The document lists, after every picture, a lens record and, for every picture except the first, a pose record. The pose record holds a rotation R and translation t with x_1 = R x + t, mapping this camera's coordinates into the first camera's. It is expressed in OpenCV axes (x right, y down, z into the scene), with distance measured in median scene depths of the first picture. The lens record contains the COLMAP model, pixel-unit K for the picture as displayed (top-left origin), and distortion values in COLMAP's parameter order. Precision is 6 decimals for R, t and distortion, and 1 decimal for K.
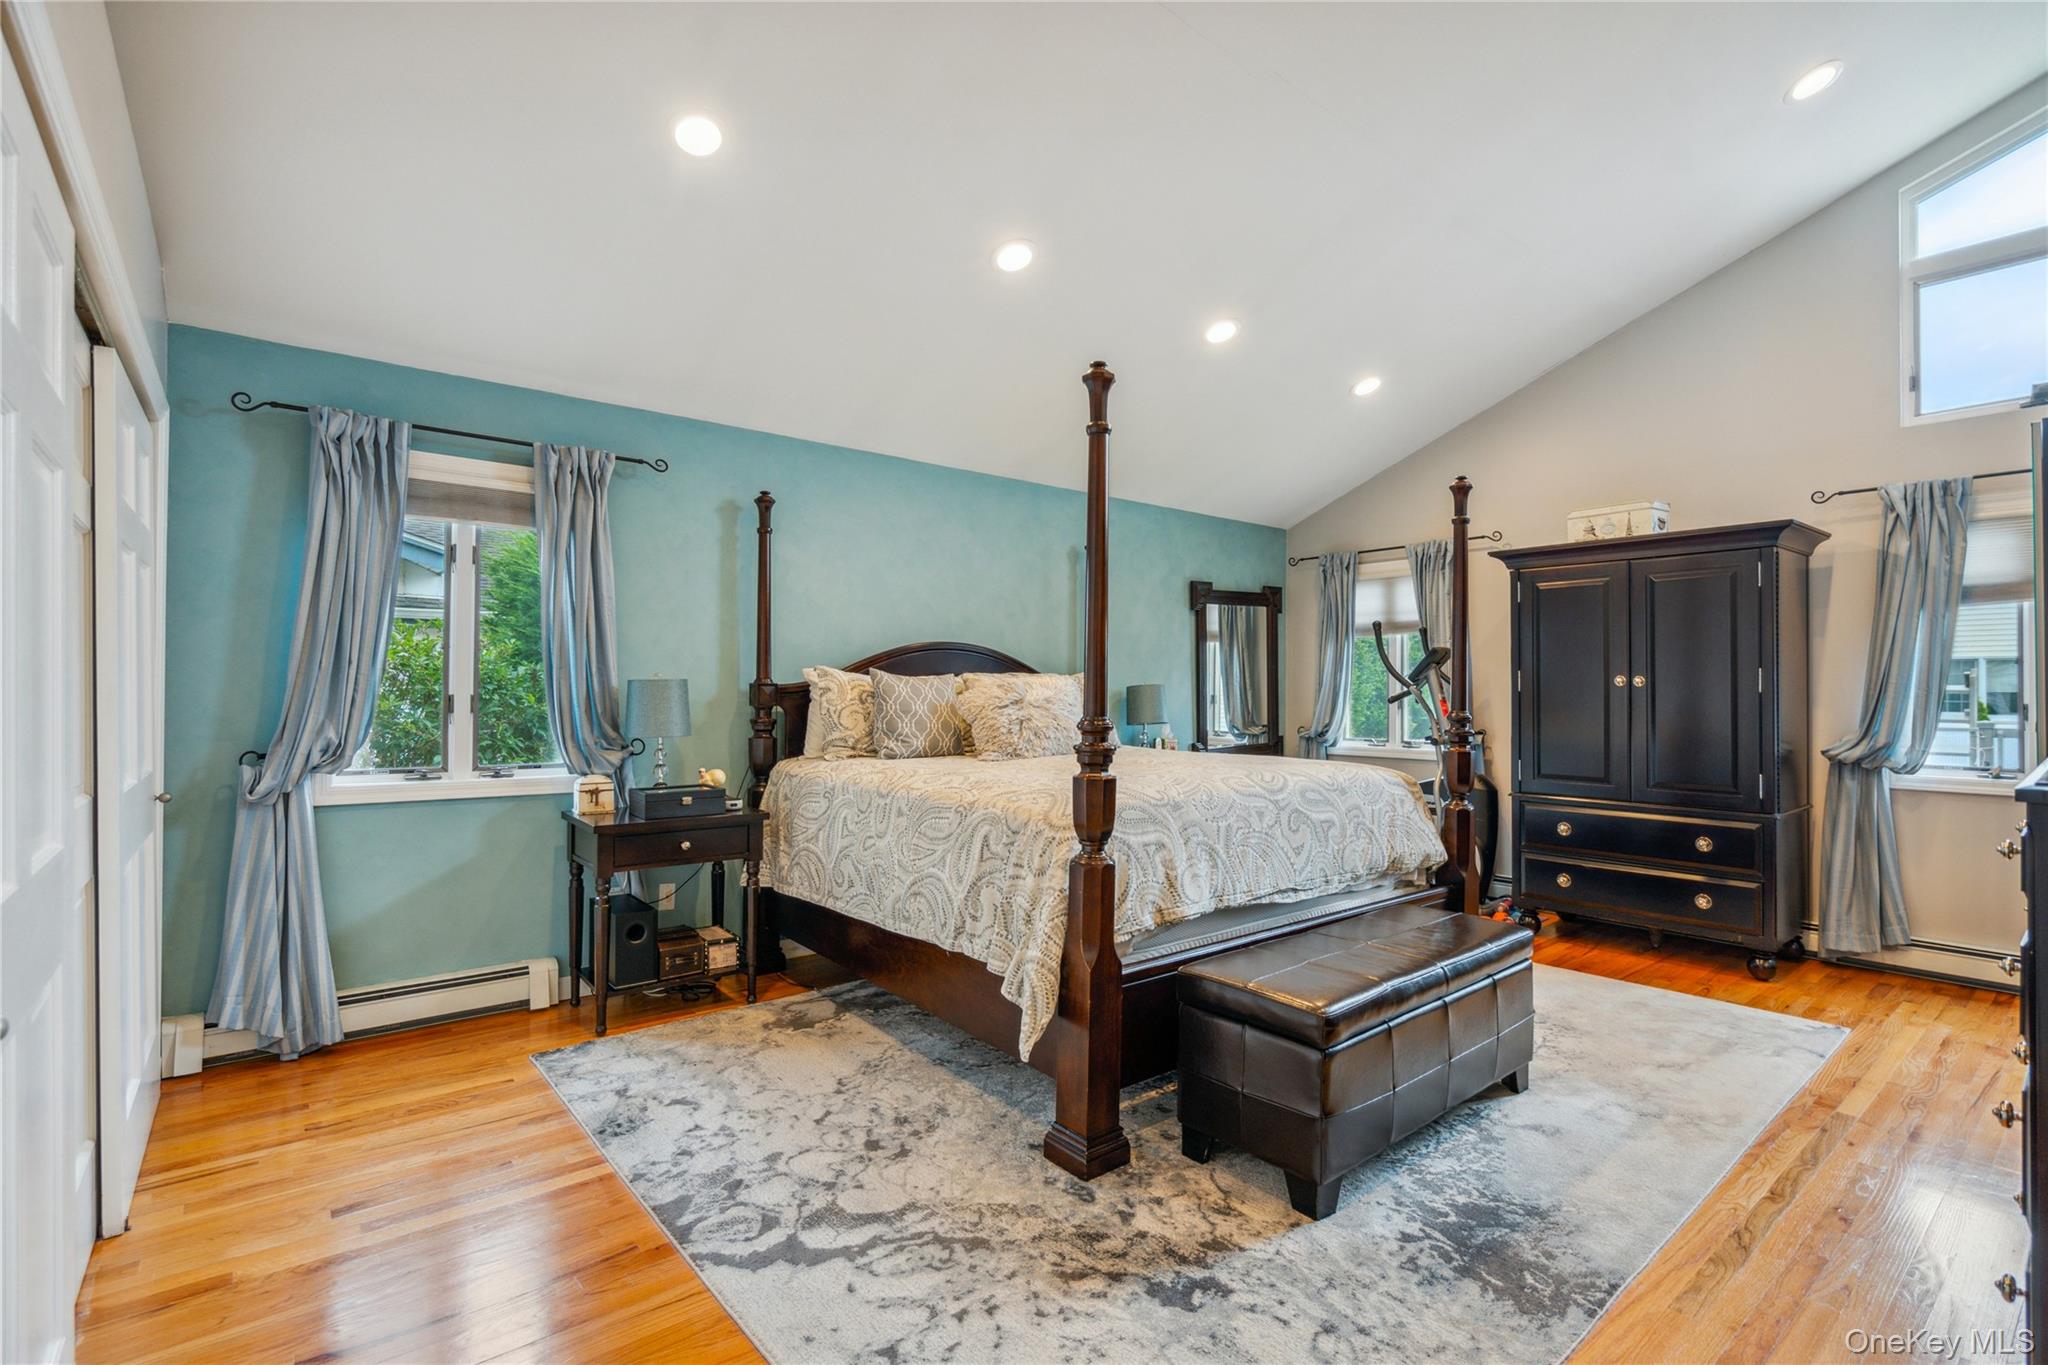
lens RADIAL K [[942.5, 0, 1018.9], [0, 942.5, 677.4], [0, 0, 1]] dist [-0.001492, -0.000077]
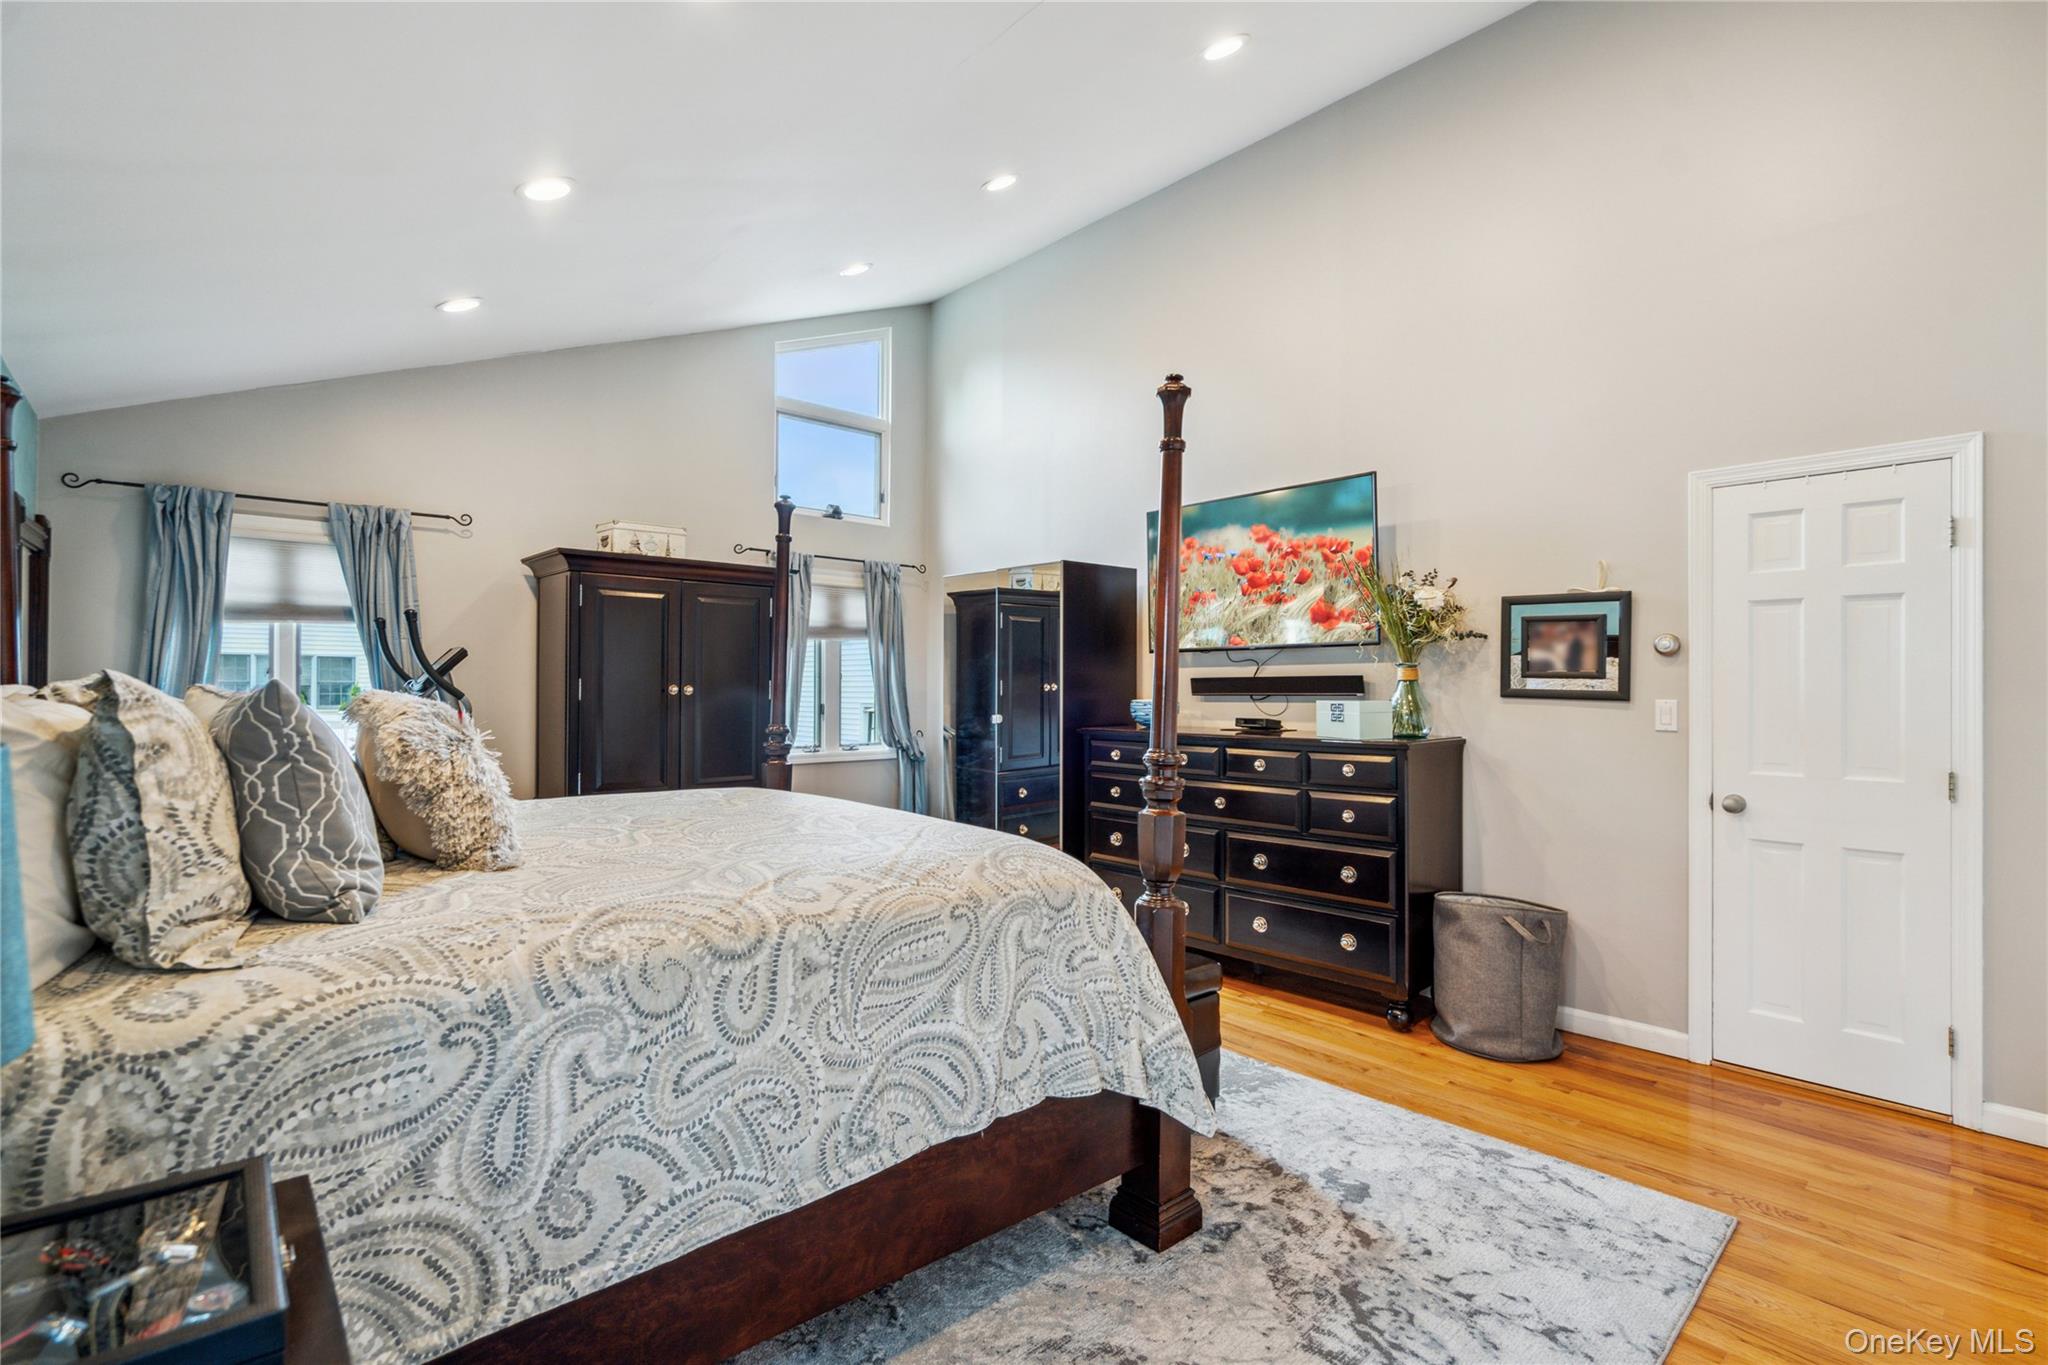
lens RADIAL K [[942.5, 0, 1018.9], [0, 942.5, 677.4], [0, 0, 1]] dist [-0.001492, -0.000077]
pose [[-0.046878, 0.004320, 0.998891, -0.641838], [-0.016494, 0.999851, -0.005098, -0.016005], [-0.998764, -0.016715, -0.046799, 0.895182]]
